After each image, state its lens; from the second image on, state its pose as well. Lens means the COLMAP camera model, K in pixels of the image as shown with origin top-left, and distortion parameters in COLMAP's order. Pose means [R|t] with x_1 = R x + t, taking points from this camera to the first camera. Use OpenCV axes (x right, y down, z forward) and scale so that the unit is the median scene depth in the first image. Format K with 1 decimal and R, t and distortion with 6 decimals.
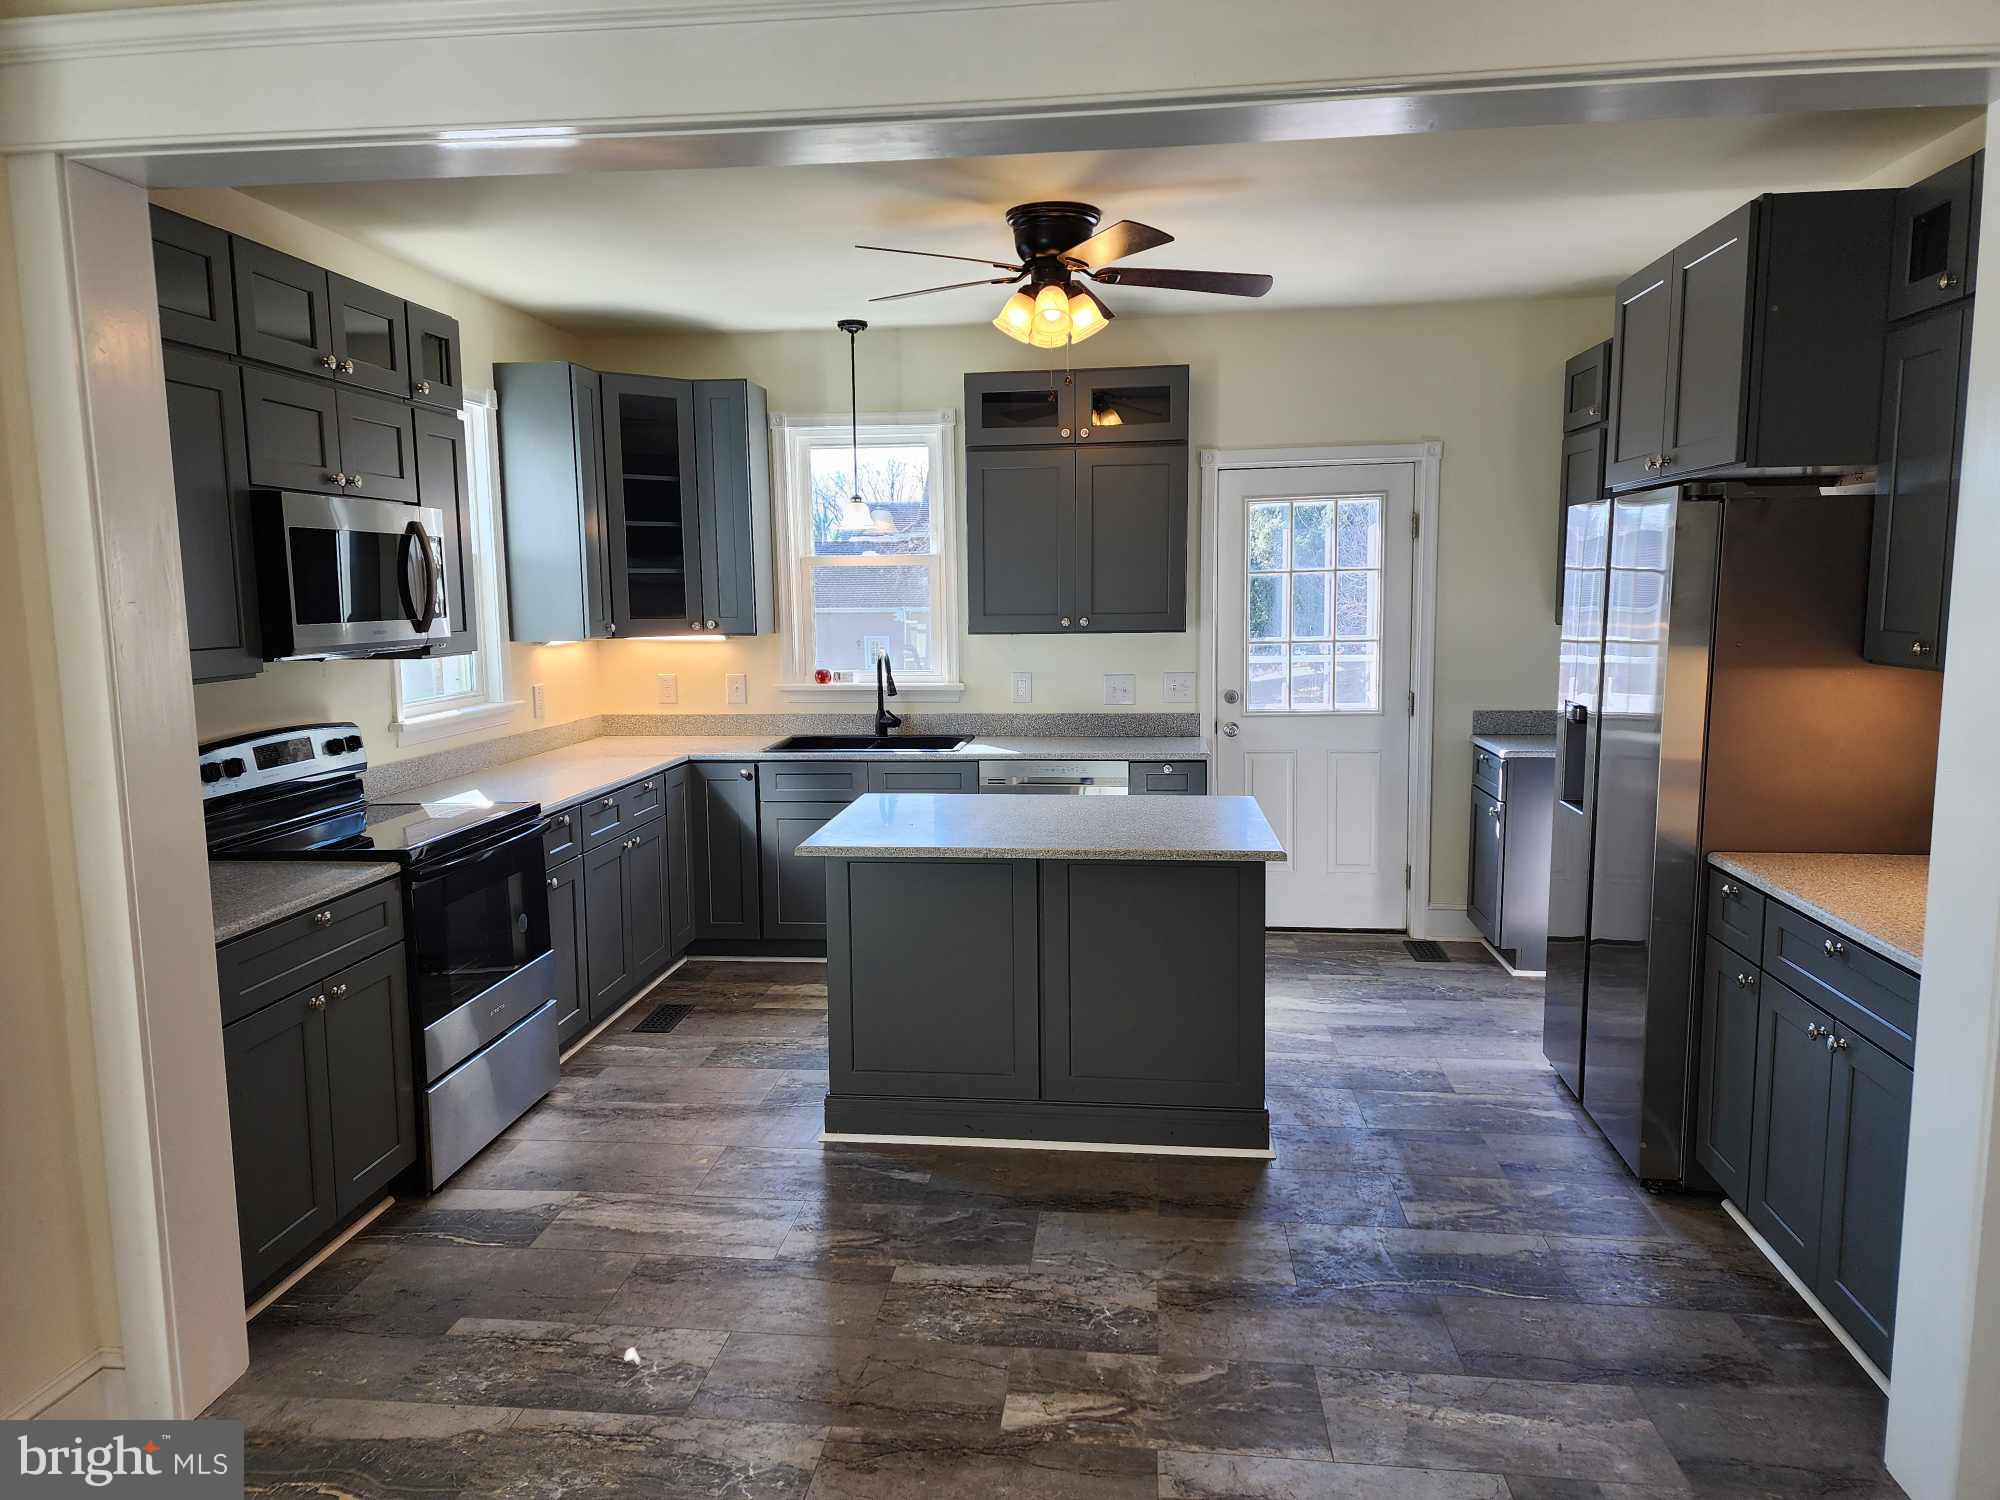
lens RADIAL K [[1319.6, 0, 992.9], [0, 1319.6, 738.5], [0, 0, 1]] dist [0.042070, -0.018138]
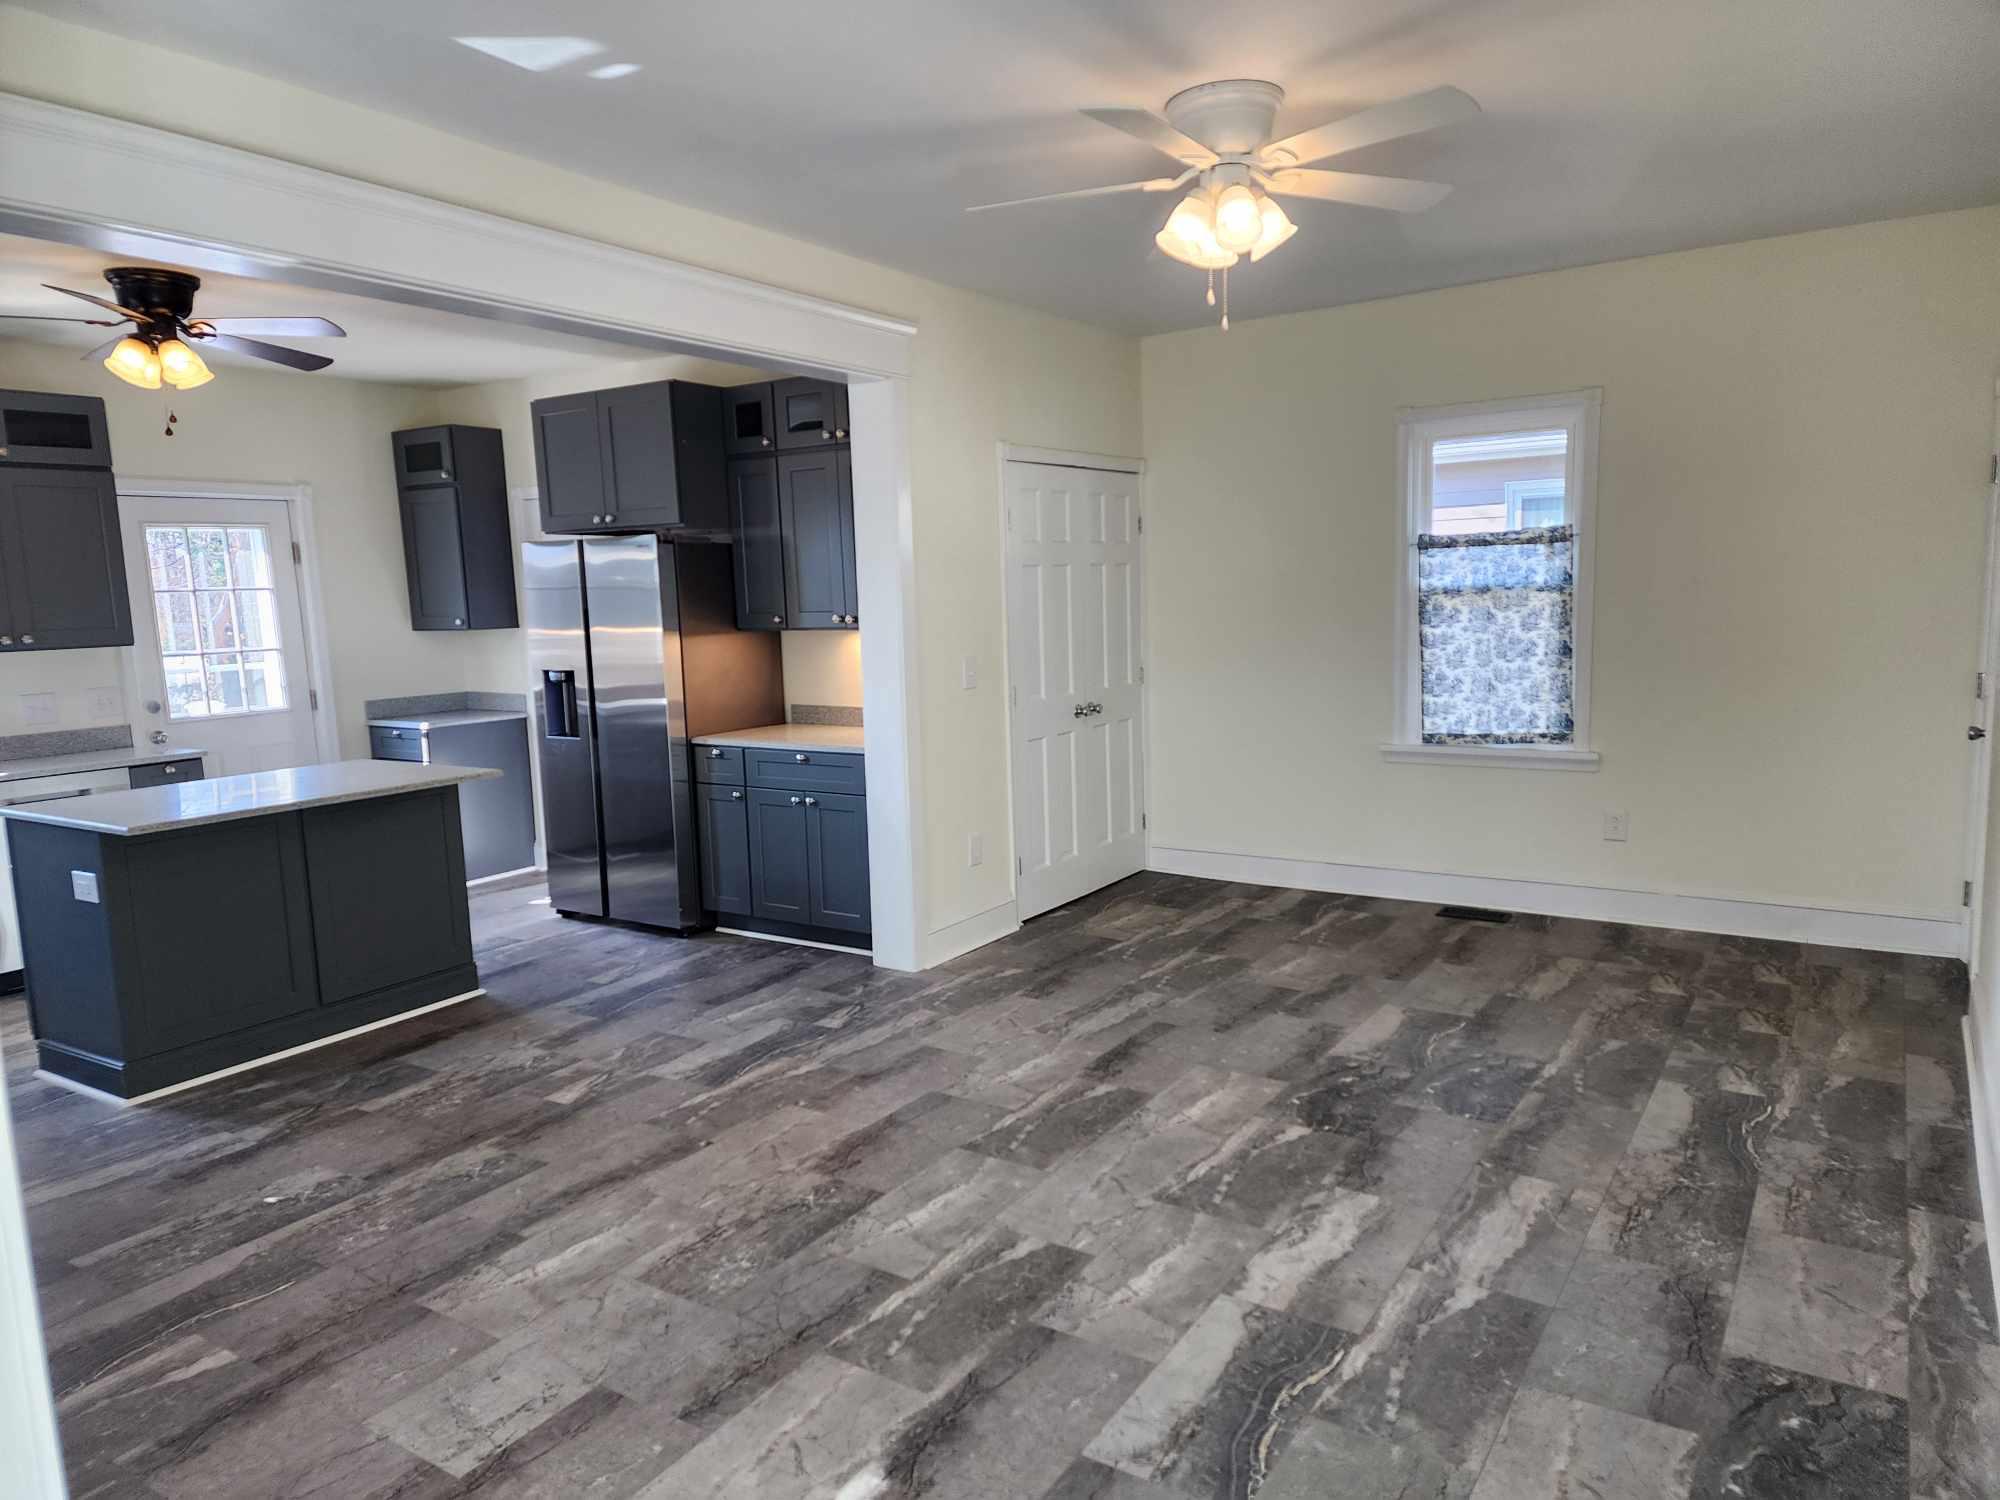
lens RADIAL K [[1319.6, 0, 1003.4], [0, 1319.6, 760.9], [0, 0, 1]] dist [0.042070, -0.018138]
pose [[0.438097, -0.118666, 0.891061, -0.535507], [0.129661, 0.989225, 0.067990, 0.029406], [-0.889527, 0.085750, 0.448763, -0.110025]]
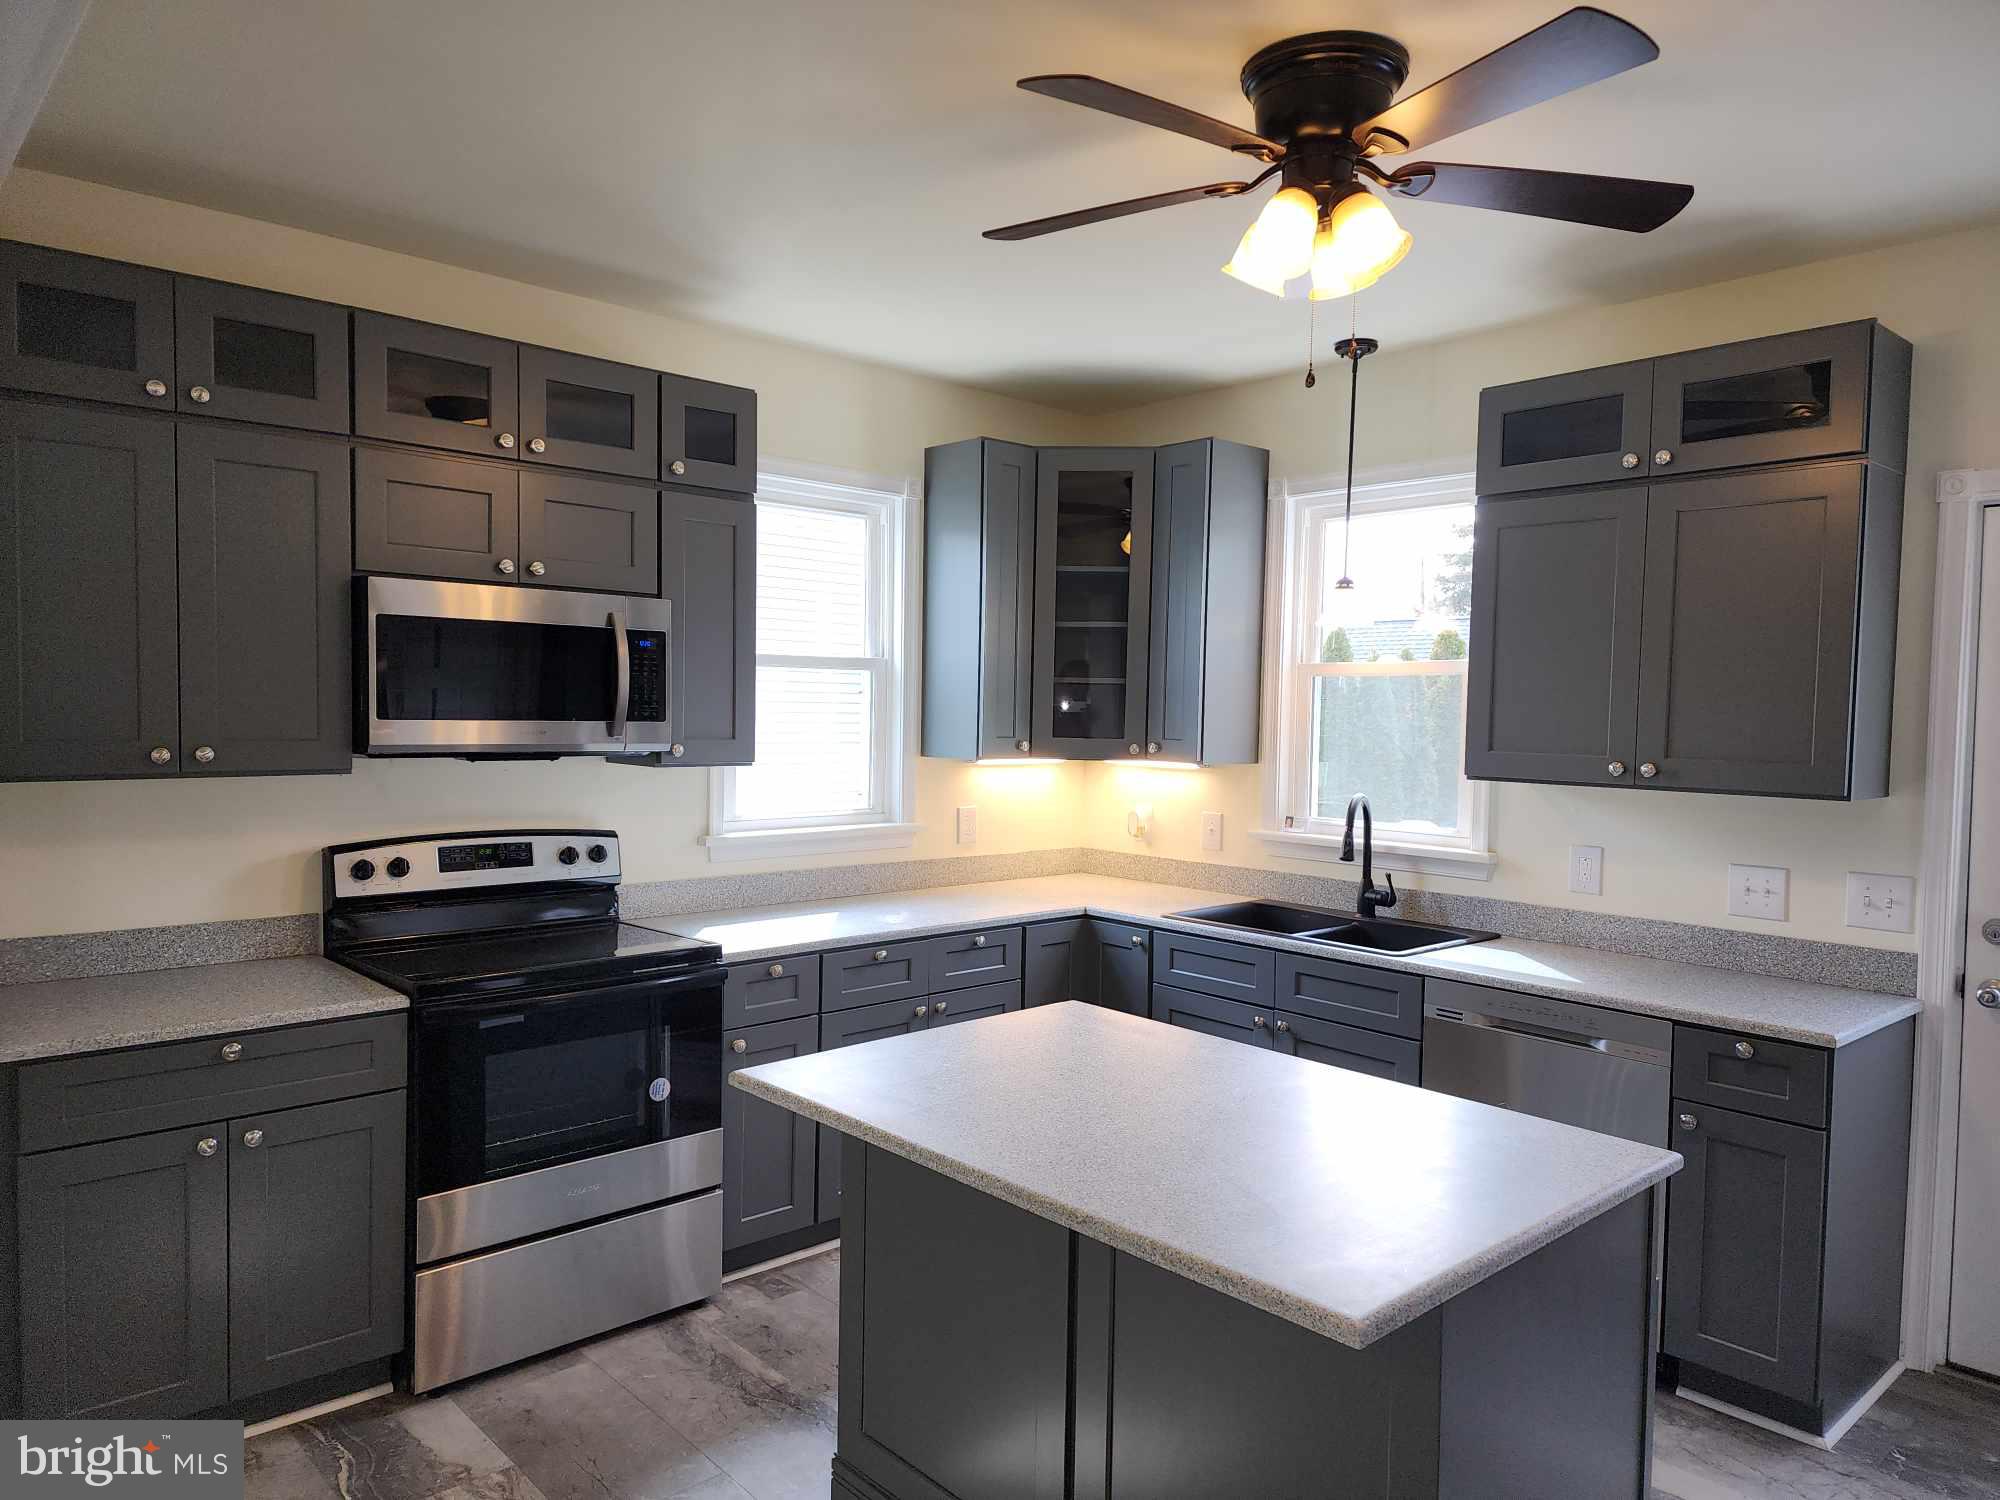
lens RADIAL K [[1319.6, 0, 994.8], [0, 1319.6, 759.2], [0, 0, 1]] dist [0.042070, -0.018138]
pose [[0.751657, 0.051894, -0.657509, 0.247429], [-0.103103, 0.993889, -0.039424, -0.040218], [0.651445, 0.097424, 0.752414, 0.360550]]
